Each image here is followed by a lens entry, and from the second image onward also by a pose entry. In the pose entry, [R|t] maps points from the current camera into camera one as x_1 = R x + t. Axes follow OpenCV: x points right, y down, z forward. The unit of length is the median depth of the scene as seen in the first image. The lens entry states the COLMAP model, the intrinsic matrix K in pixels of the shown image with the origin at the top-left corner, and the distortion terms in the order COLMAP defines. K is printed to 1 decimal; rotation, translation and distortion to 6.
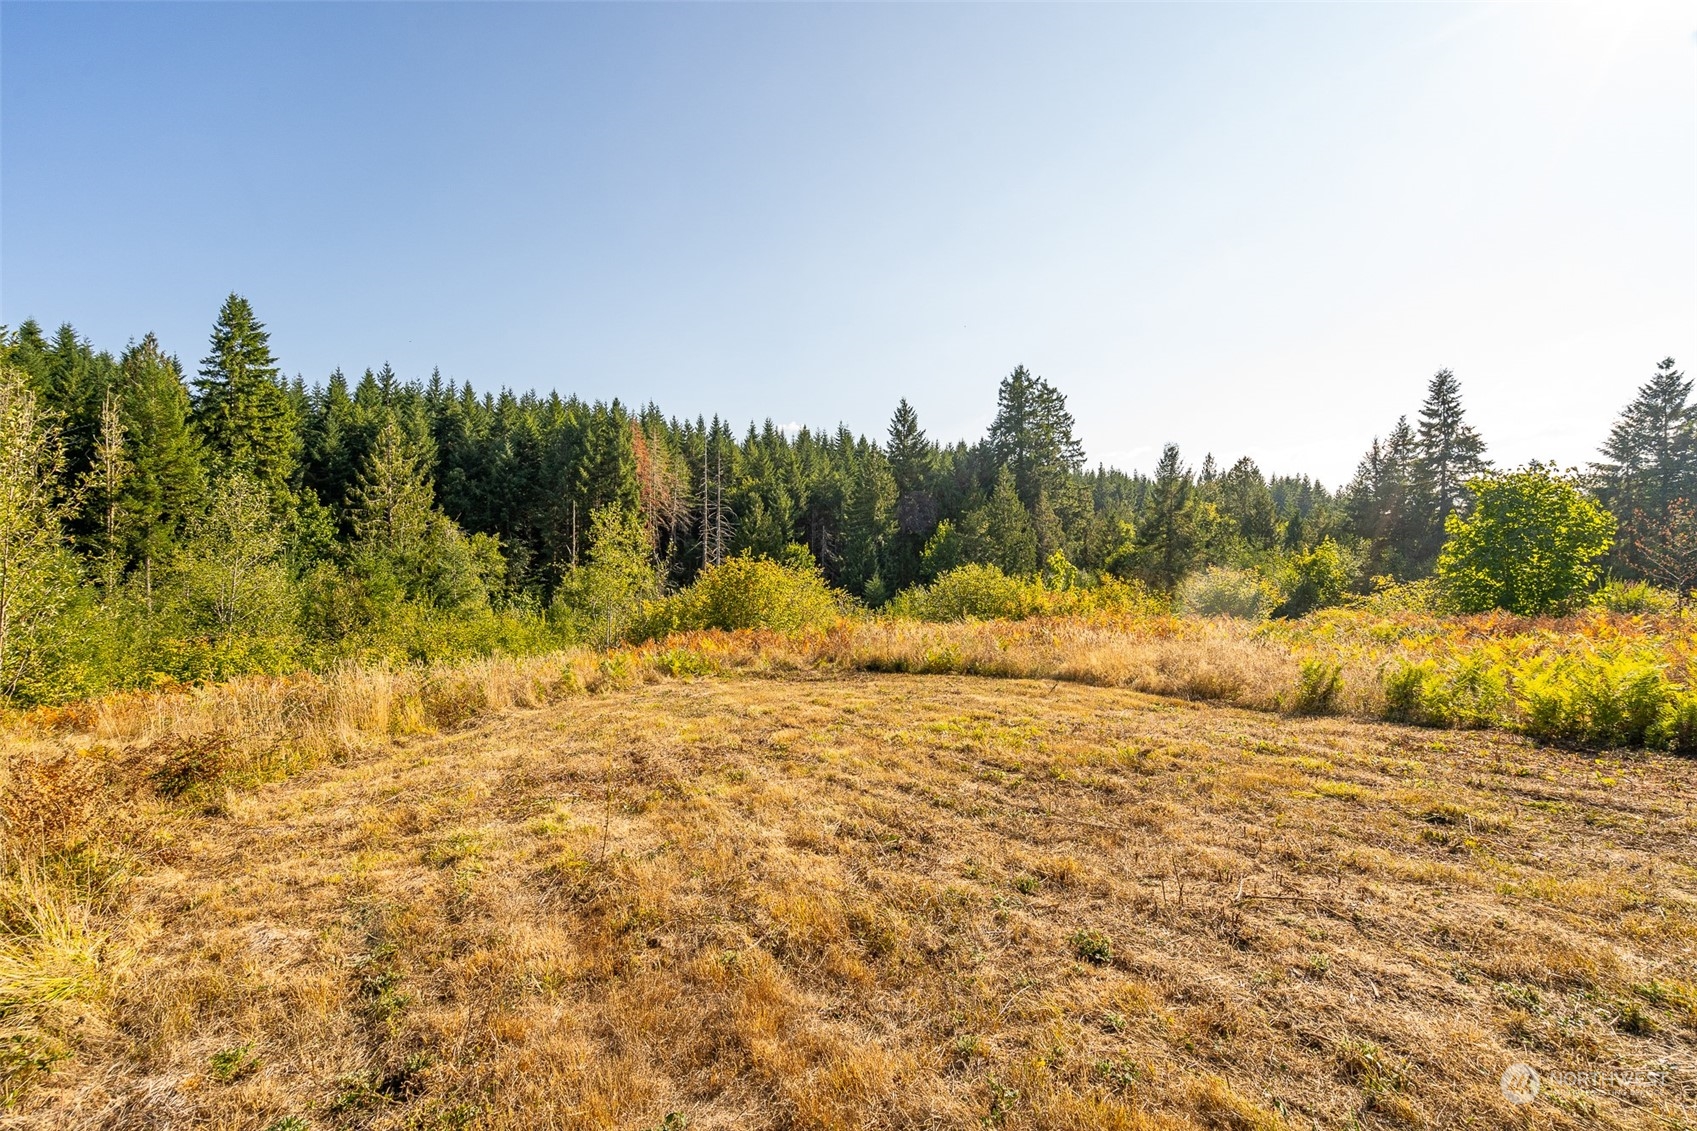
lens RADIAL K [[768.3, 0, 853.9], [0, 768.3, 567.5], [0, 0, 1]] dist [-0.008593, 0.003224]
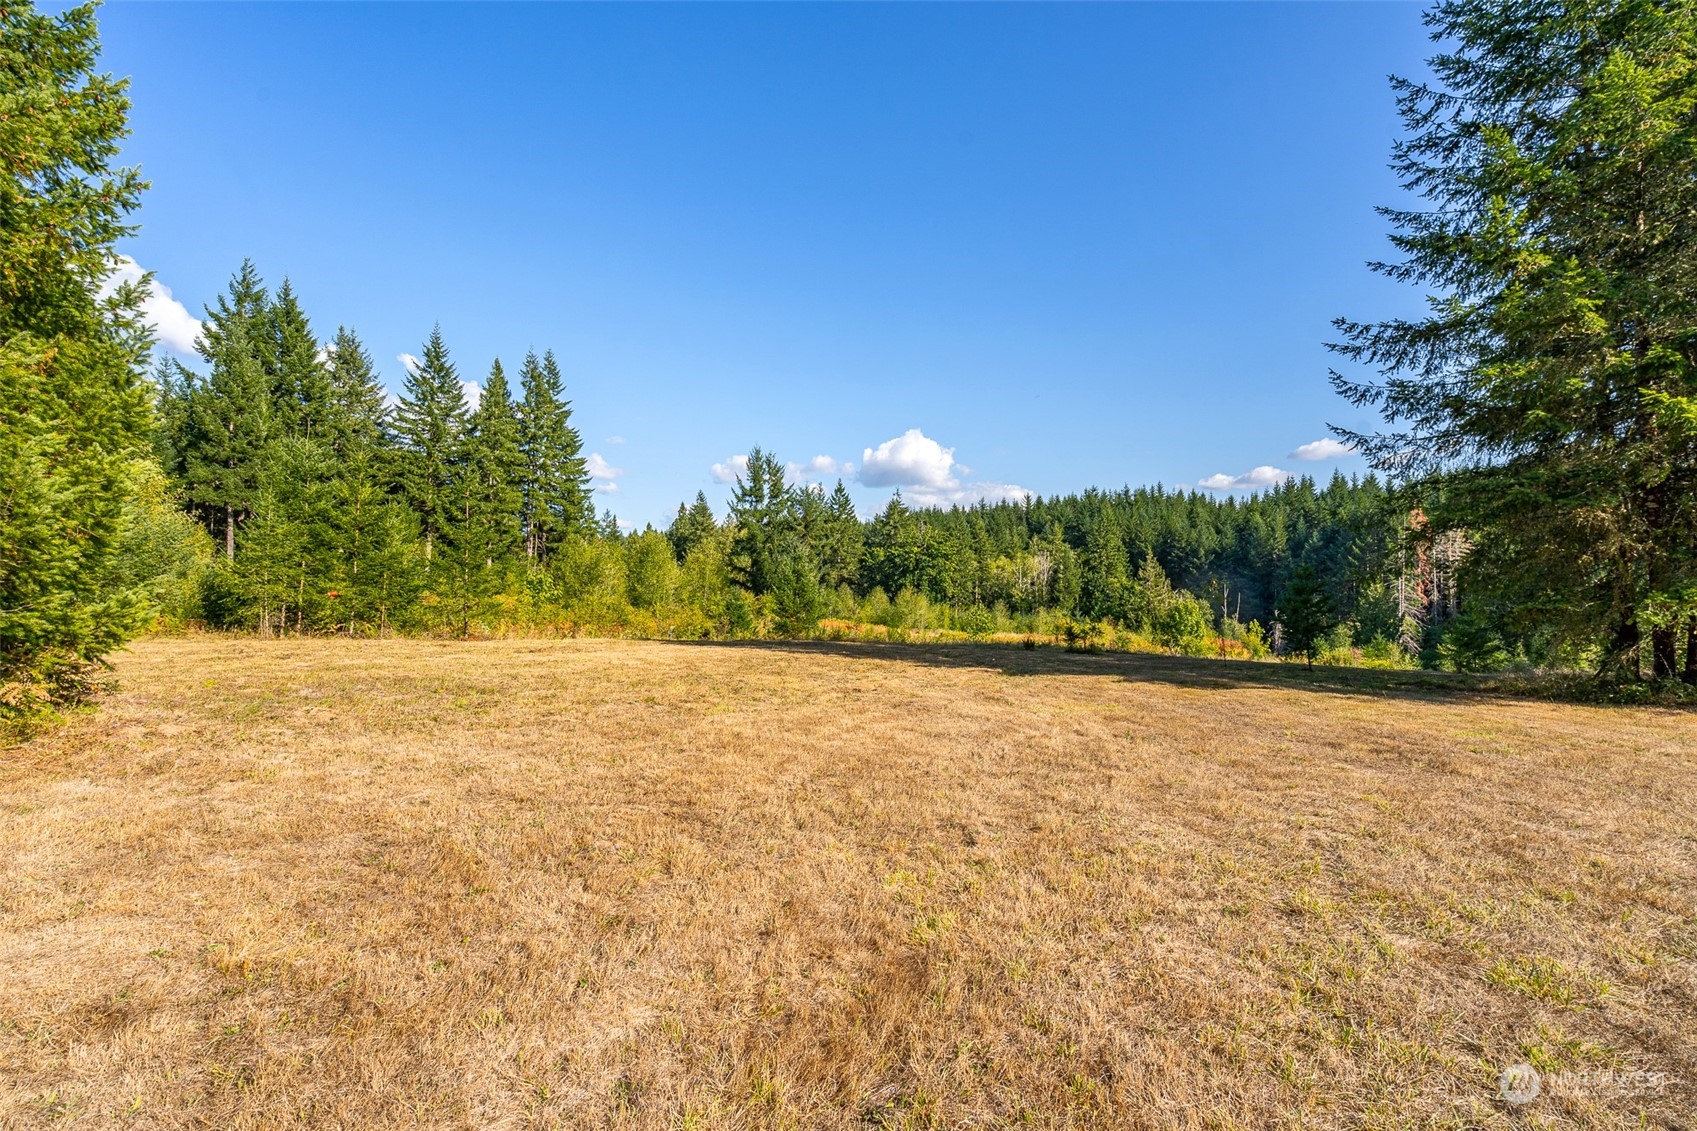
lens RADIAL K [[768.3, 0, 845.1], [0, 768.3, 567.3], [0, 0, 1]] dist [-0.008593, 0.003224]
pose [[0.213509, -0.029308, -0.976501, 0.836915], [-0.012397, 0.999388, -0.032706, -0.032941], [0.976862, 0.019089, 0.213015, -0.232339]]
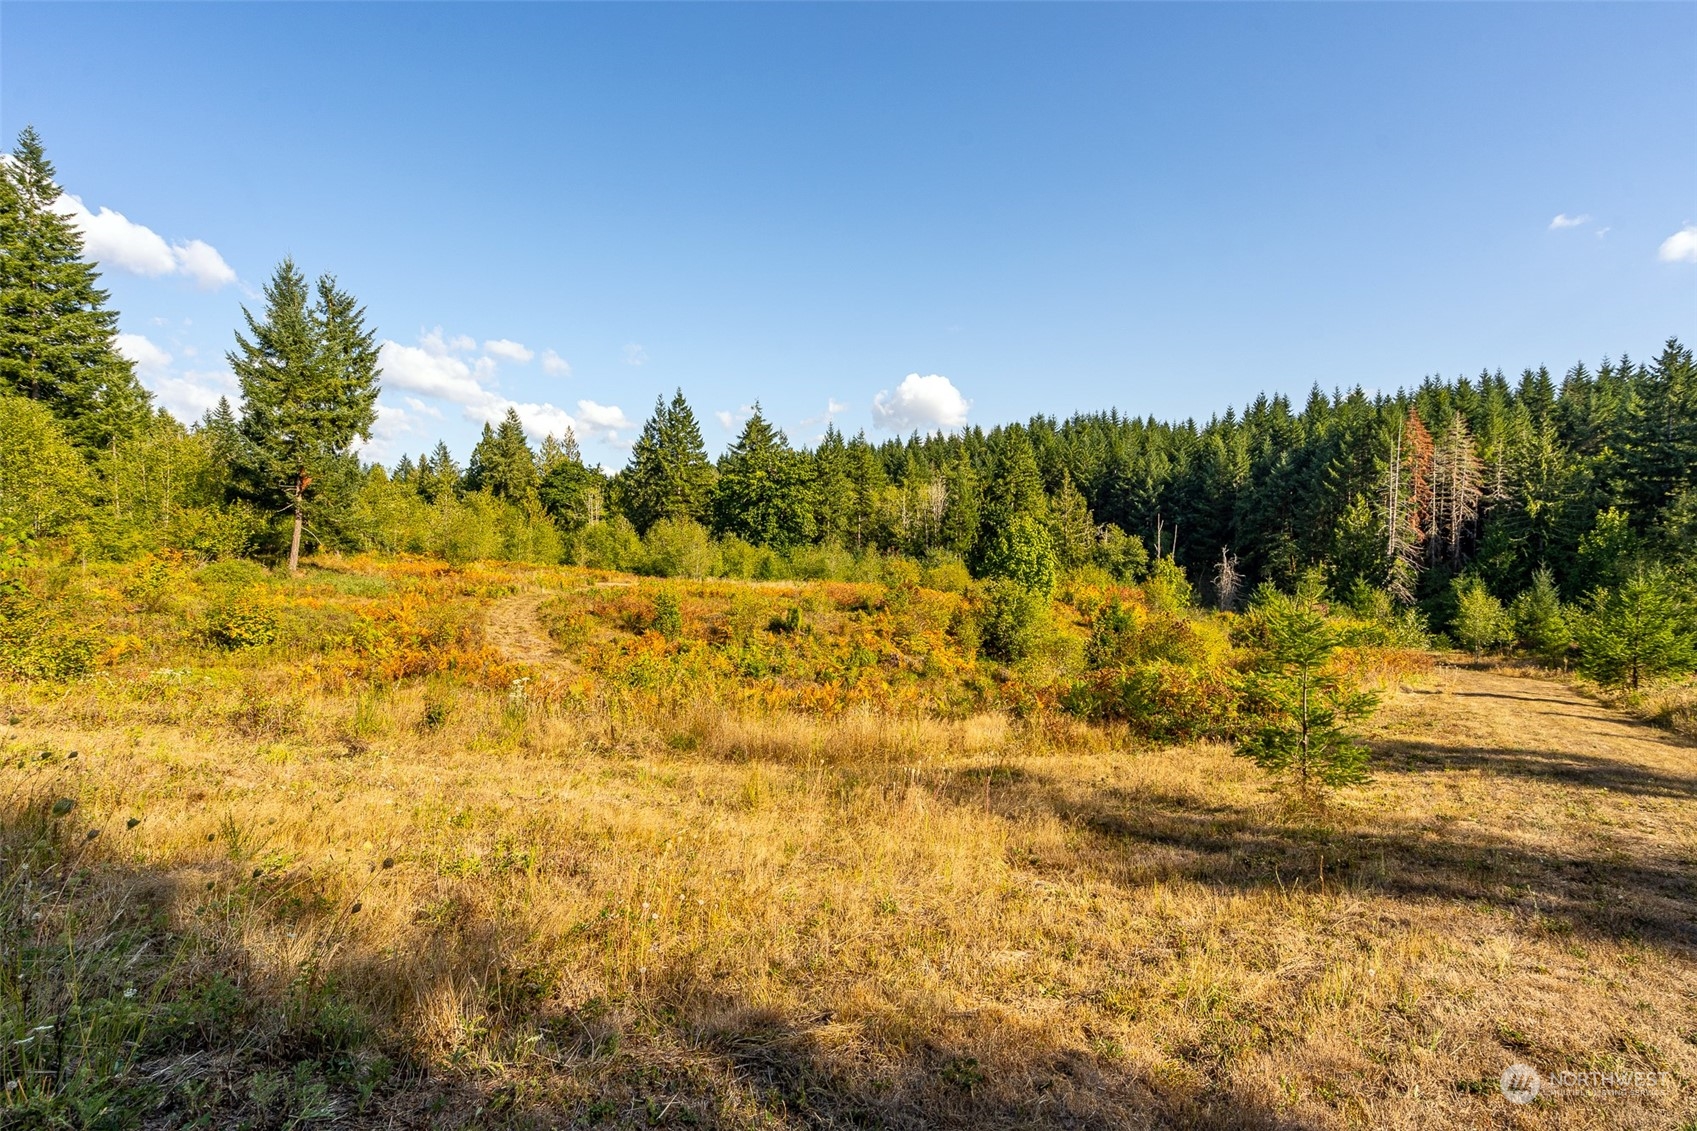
lens RADIAL K [[768.3, 0, 840.8], [0, 768.3, 564.0], [0, 0, 1]] dist [-0.008593, 0.003224]
pose [[0.225046, 0.024732, -0.974034, 0.579694], [-0.003968, 0.999693, 0.024467, -0.015701], [0.974340, -0.001641, 0.225075, 0.044589]]
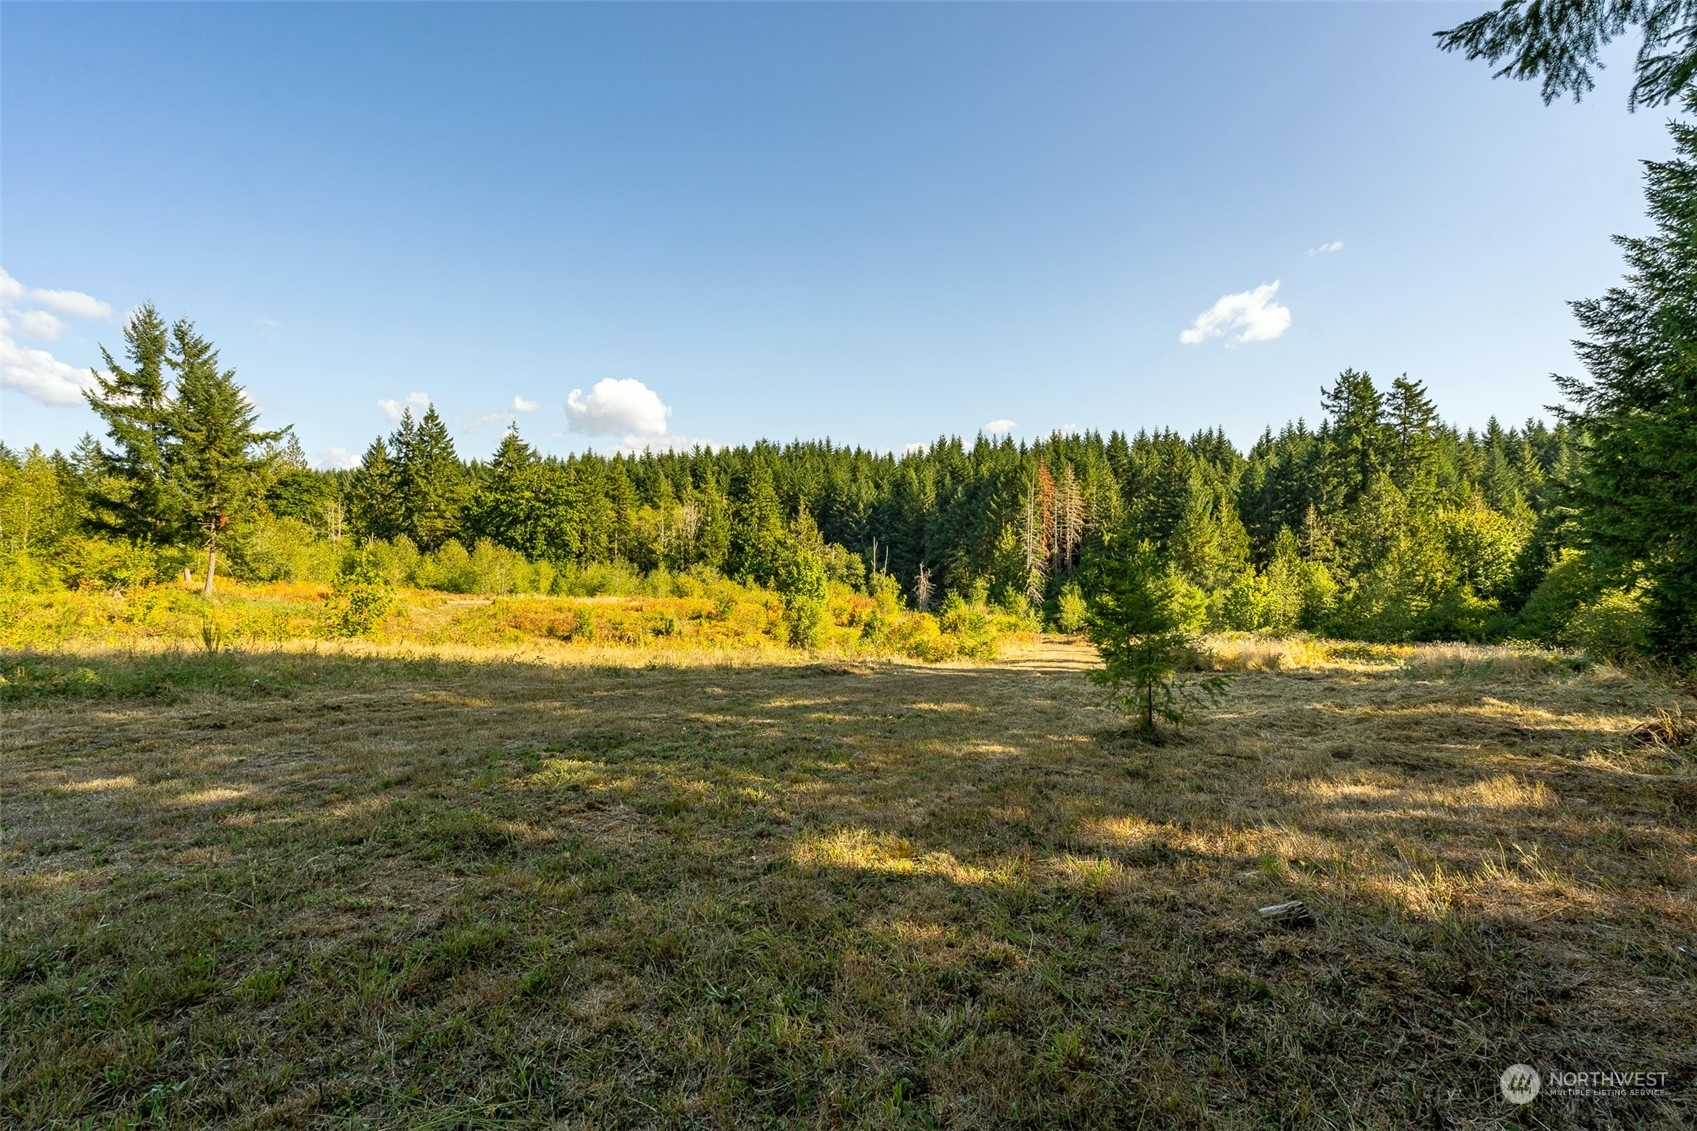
lens RADIAL K [[768.3, 0, 845.5], [0, 768.3, 561.9], [0, 0, 1]] dist [-0.008593, 0.003224]
pose [[0.570486, 0.012648, -0.821210, 0.702452], [-0.006518, 0.999920, 0.010873, -0.028742], [0.821282, -0.000850, 0.570522, -0.078303]]
